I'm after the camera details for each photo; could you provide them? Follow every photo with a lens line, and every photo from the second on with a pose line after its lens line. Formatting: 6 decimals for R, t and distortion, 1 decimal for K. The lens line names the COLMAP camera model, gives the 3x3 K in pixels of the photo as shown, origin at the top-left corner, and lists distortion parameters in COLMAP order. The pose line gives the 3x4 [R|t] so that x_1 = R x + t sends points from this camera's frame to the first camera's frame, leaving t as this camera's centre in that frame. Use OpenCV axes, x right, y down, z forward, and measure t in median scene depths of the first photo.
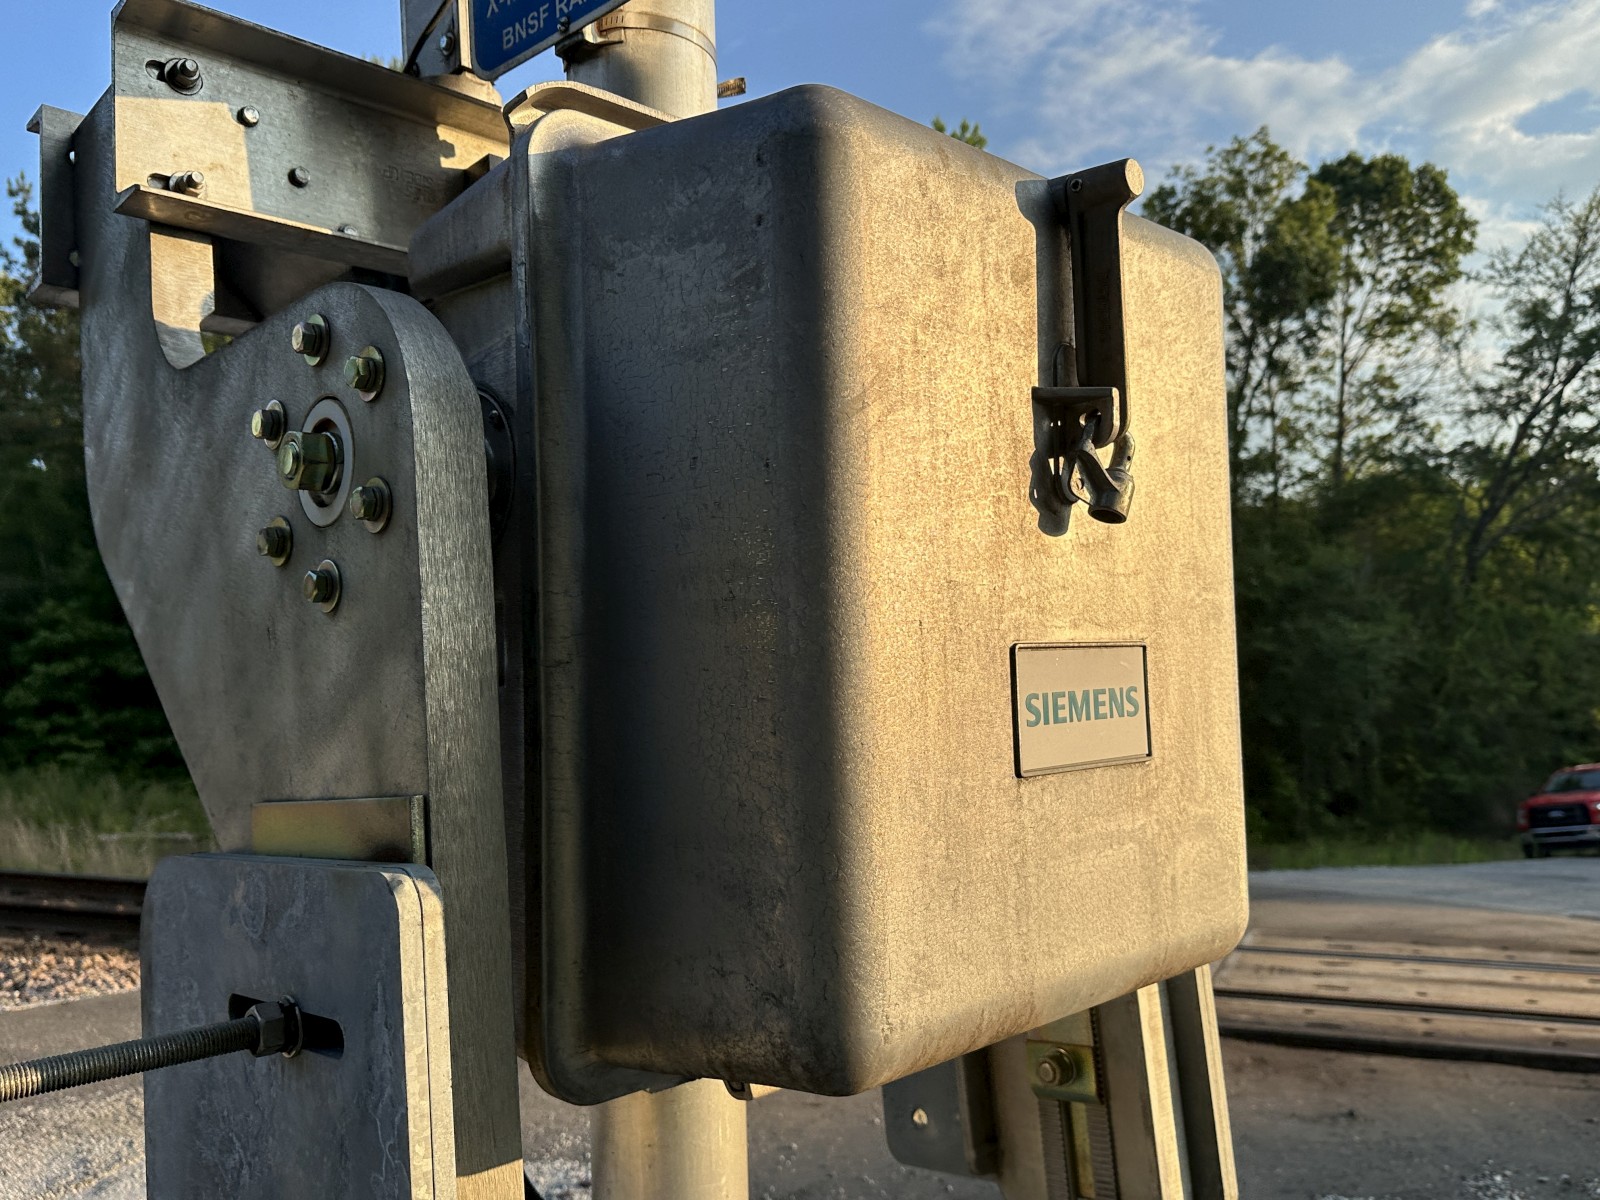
lens RADIAL K [[1309.0, 0, 805.4], [0, 1309.0, 601.4], [0, 0, 1]] dist [-0.011438, -0.001155]
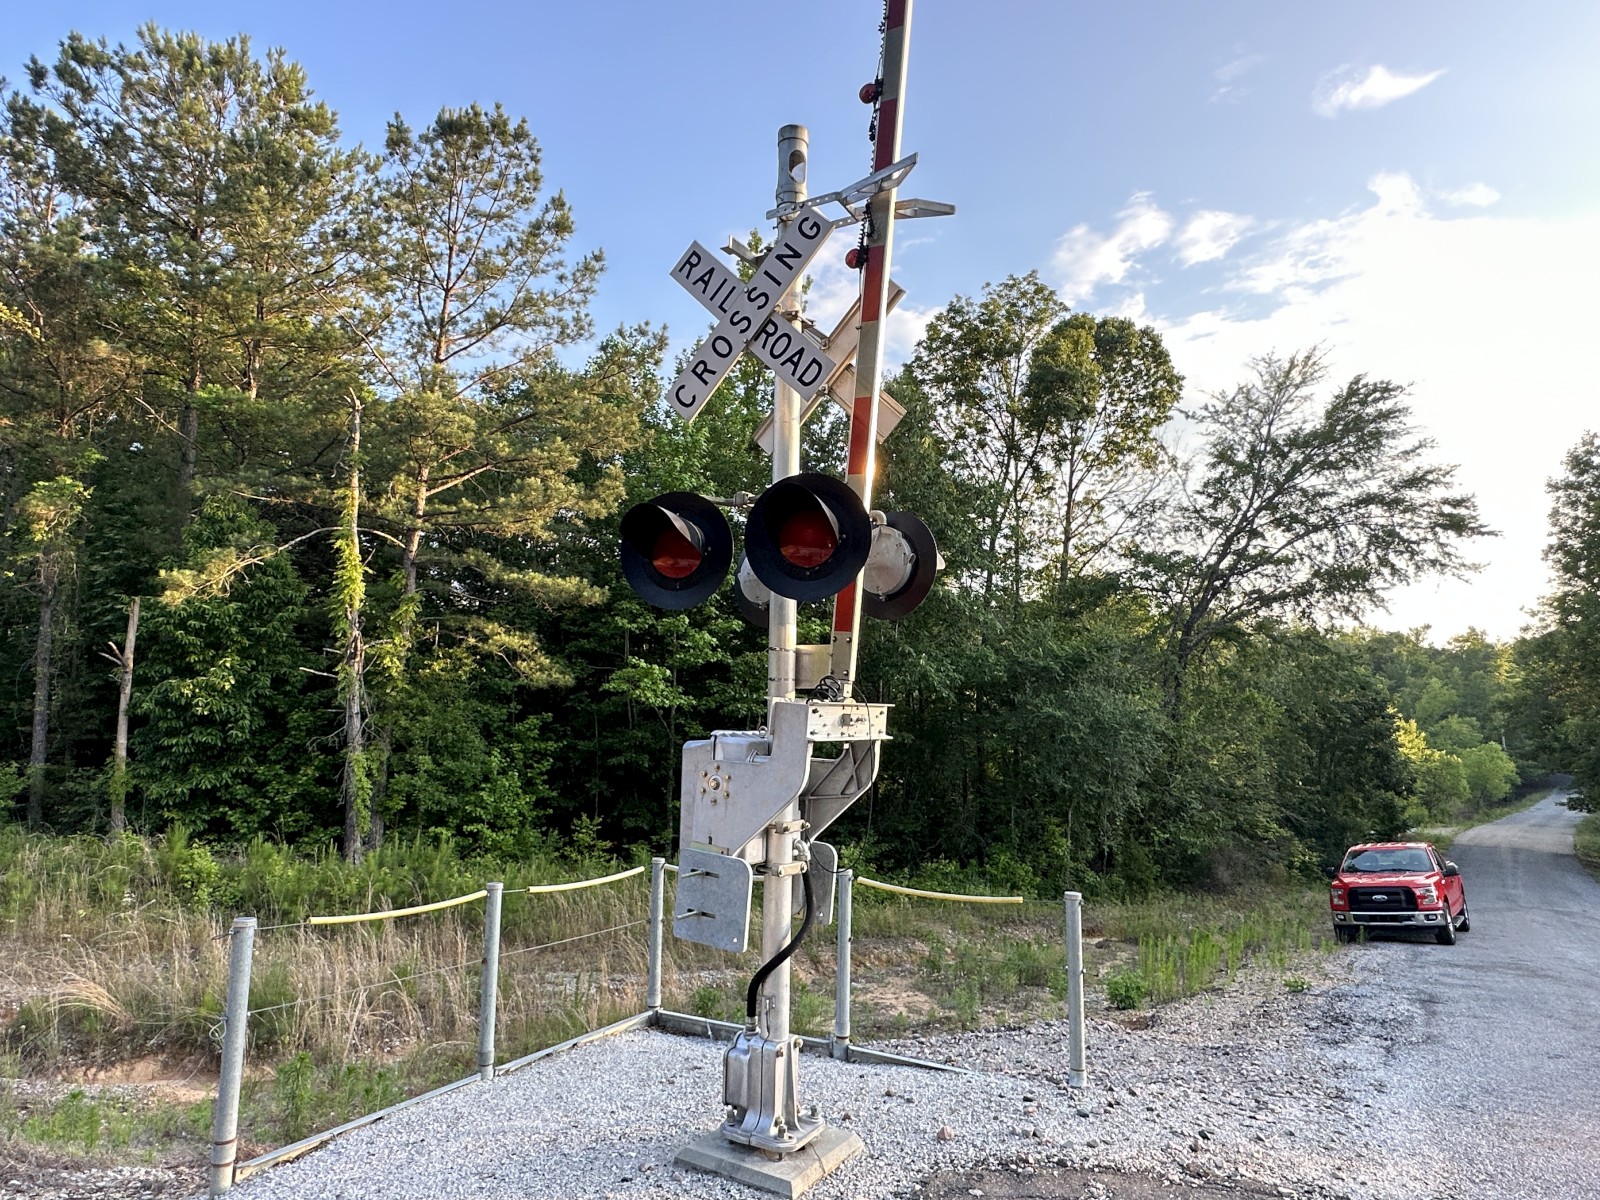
lens RADIAL K [[928.1, 0, 802.7], [0, 928.1, 608.9], [0, 0, 1]] dist [-0.003843, -0.001586]
pose [[0.970566, 0.081221, 0.226725, -0.016524], [-0.066199, 0.995125, -0.073104, 0.015245], [-0.231557, 0.055943, 0.971211, 0.240251]]
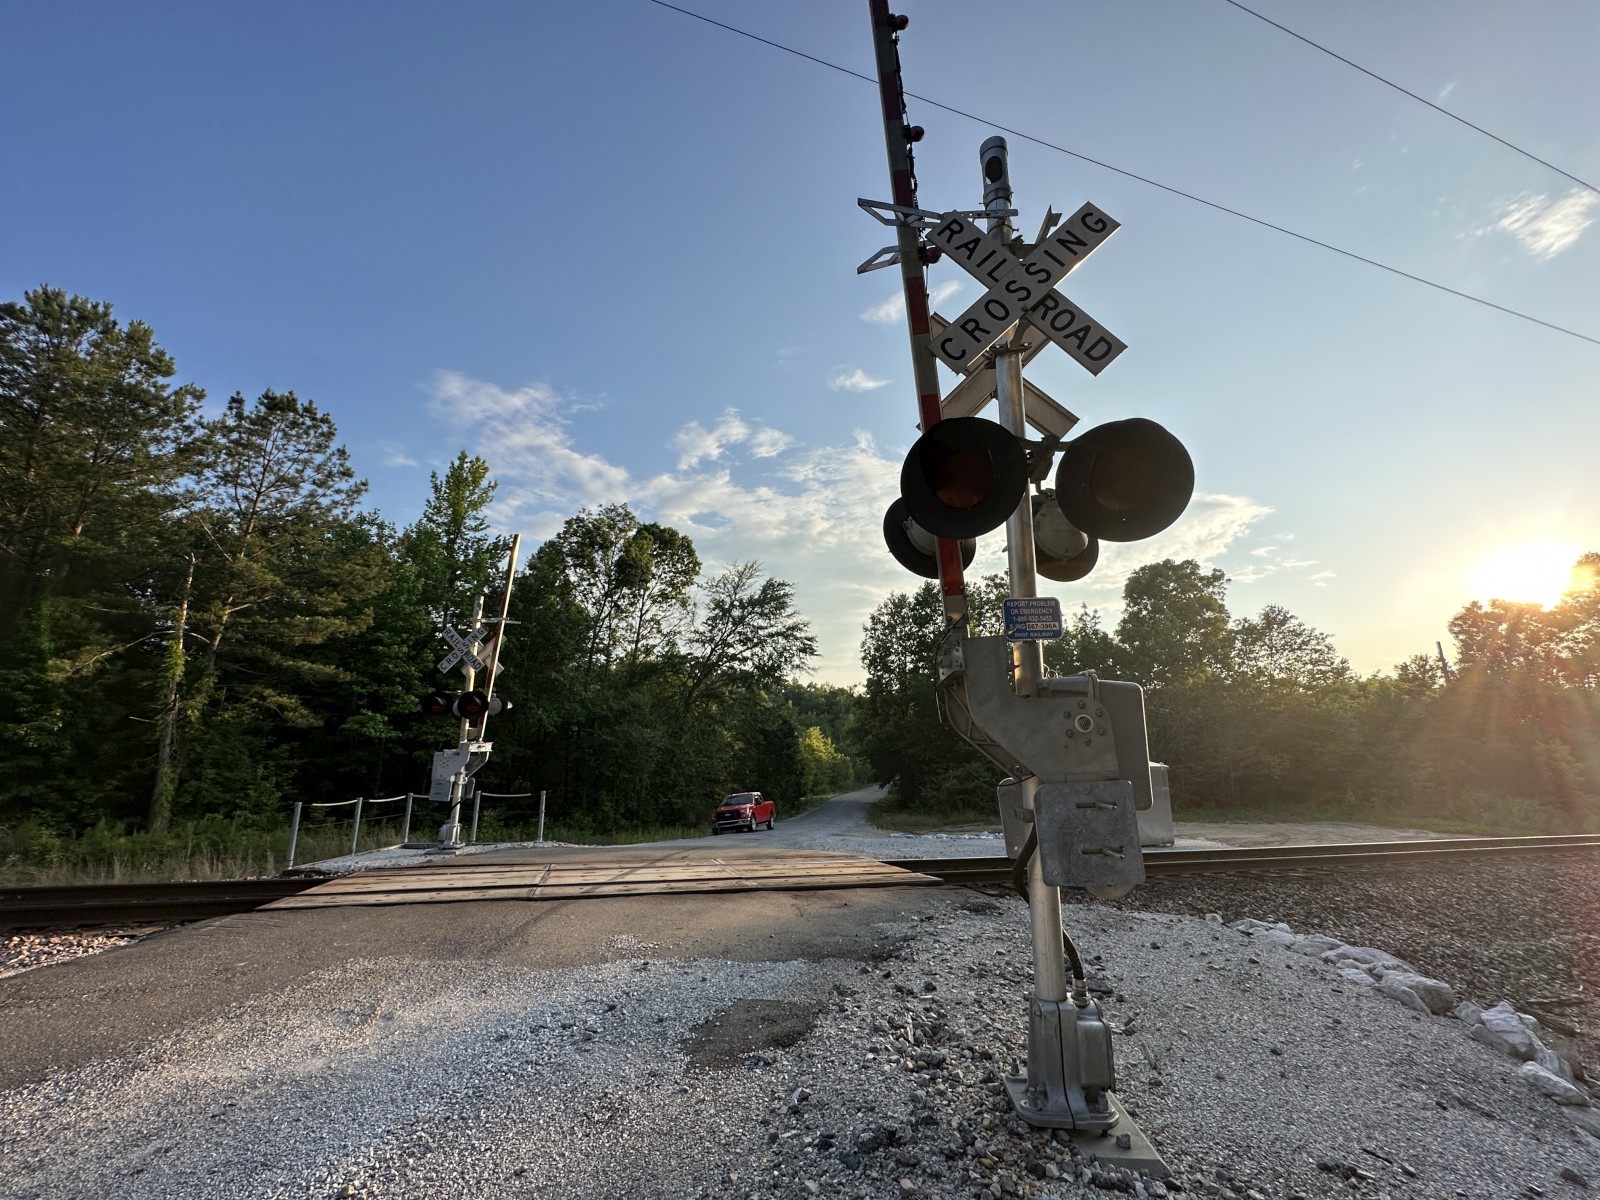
lens RADIAL K [[641.9, 0, 801.3], [0, 641.9, 600.7], [0, 0, 1]] dist [-0.001094, 0.000804]
pose [[0.758961, 0.179147, 0.626006, -0.079631], [-0.067990, 0.977955, -0.197436, 0.000550], [-0.647576, 0.107284, 0.754410, -0.015766]]
